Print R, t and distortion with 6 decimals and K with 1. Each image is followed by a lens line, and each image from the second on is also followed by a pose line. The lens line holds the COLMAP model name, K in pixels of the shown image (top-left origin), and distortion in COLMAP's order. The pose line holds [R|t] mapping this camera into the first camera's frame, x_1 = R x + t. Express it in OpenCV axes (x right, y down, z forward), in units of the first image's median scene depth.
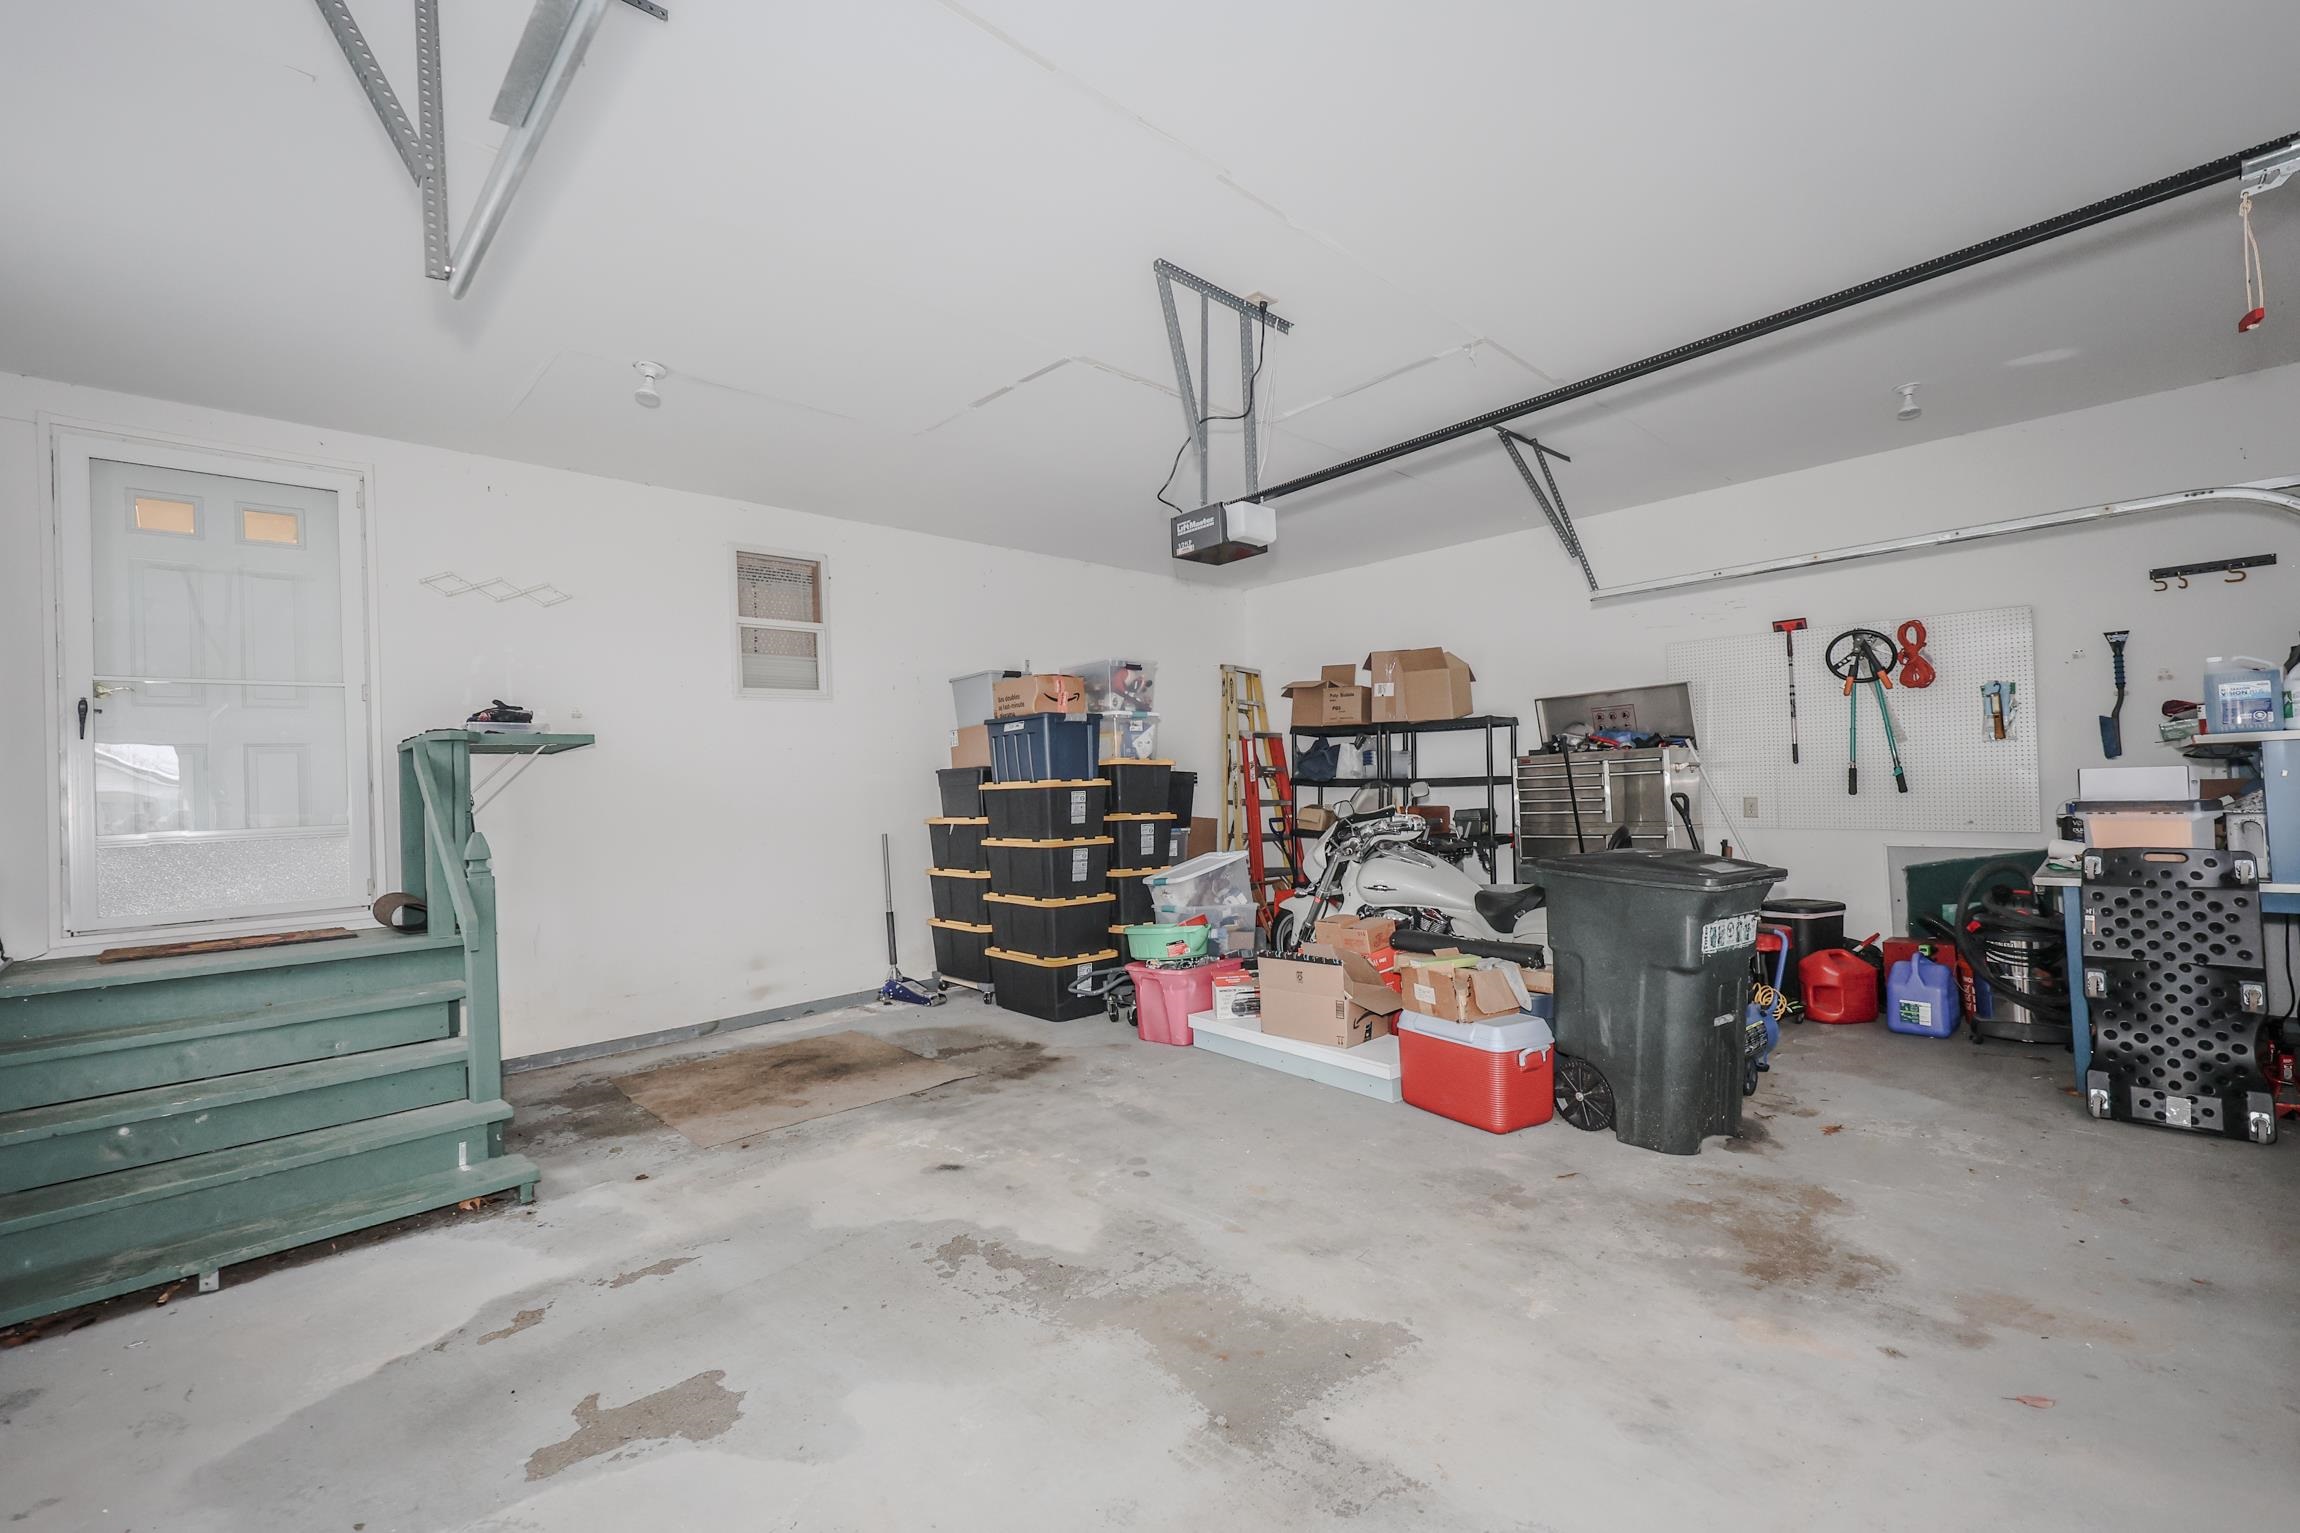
lens RADIAL K [[958.9, 0, 1137.1], [0, 958.9, 768.7], [0, 0, 1]] dist [0.002737, 0.000114]
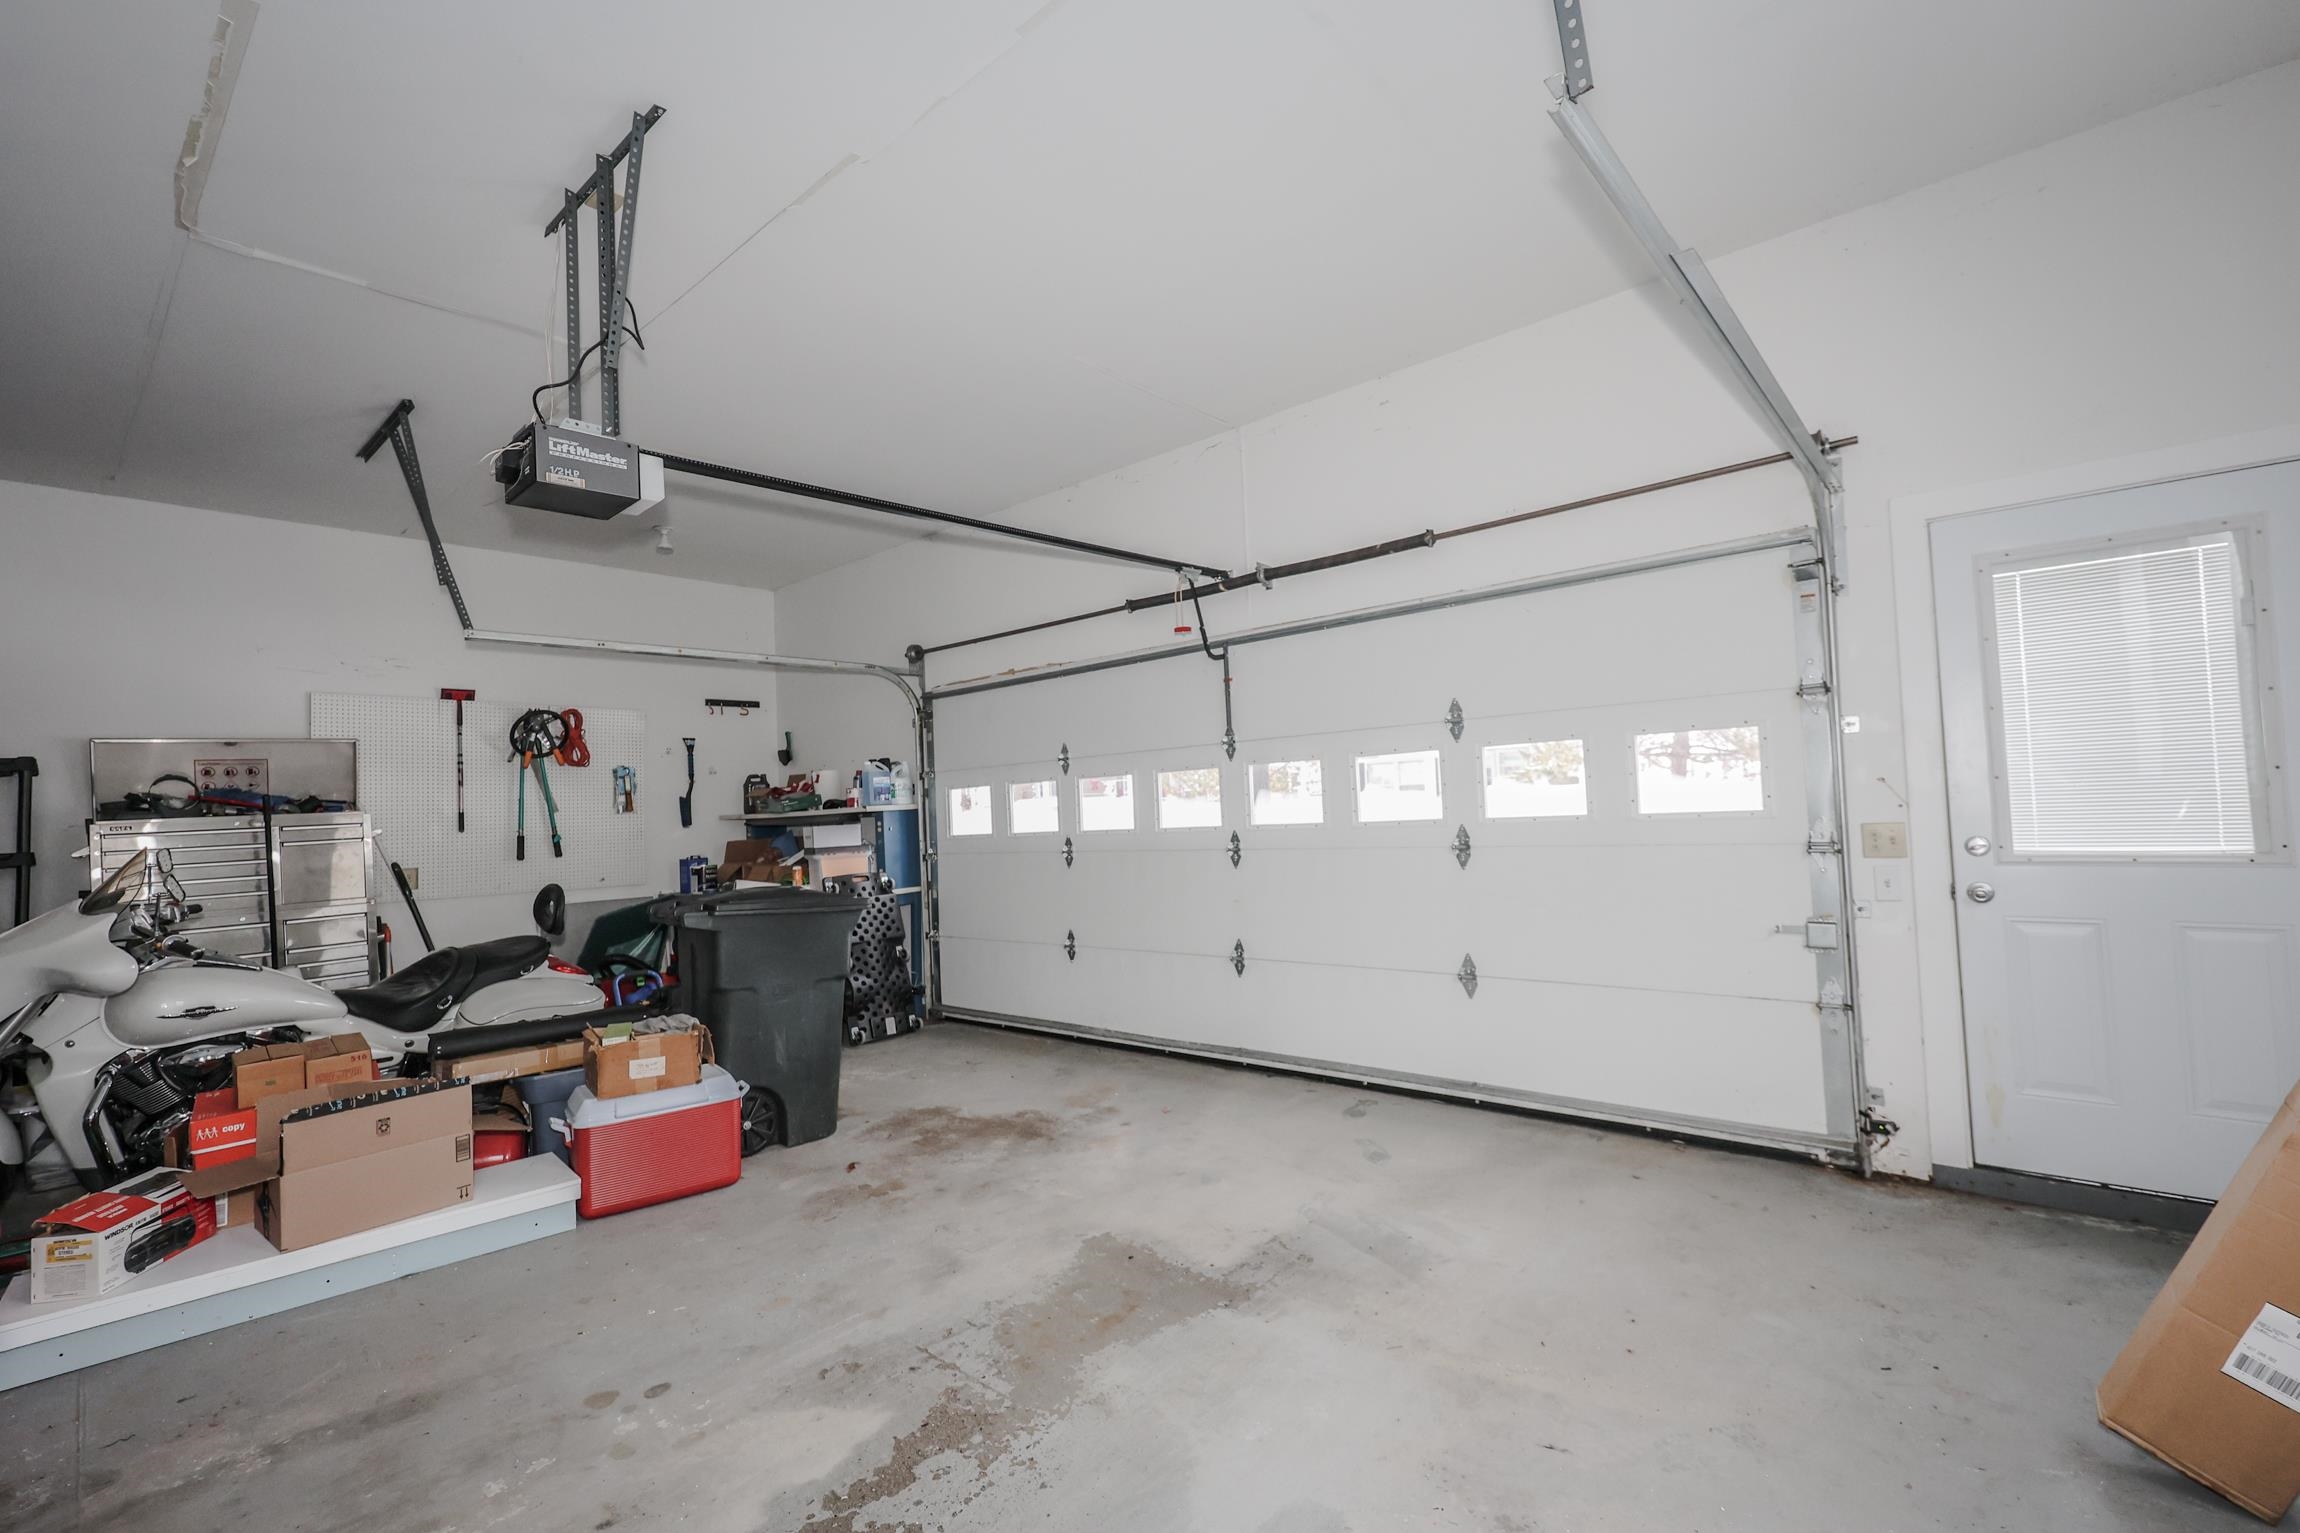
lens RADIAL K [[958.9, 0, 1137.1], [0, 958.9, 768.7], [0, 0, 1]] dist [0.002737, 0.000114]
pose [[-0.040623, 0.078008, 0.996125, -0.672362], [0.026119, 0.996690, -0.076987, 0.046994], [-0.998833, 0.022890, -0.042526, 0.646130]]
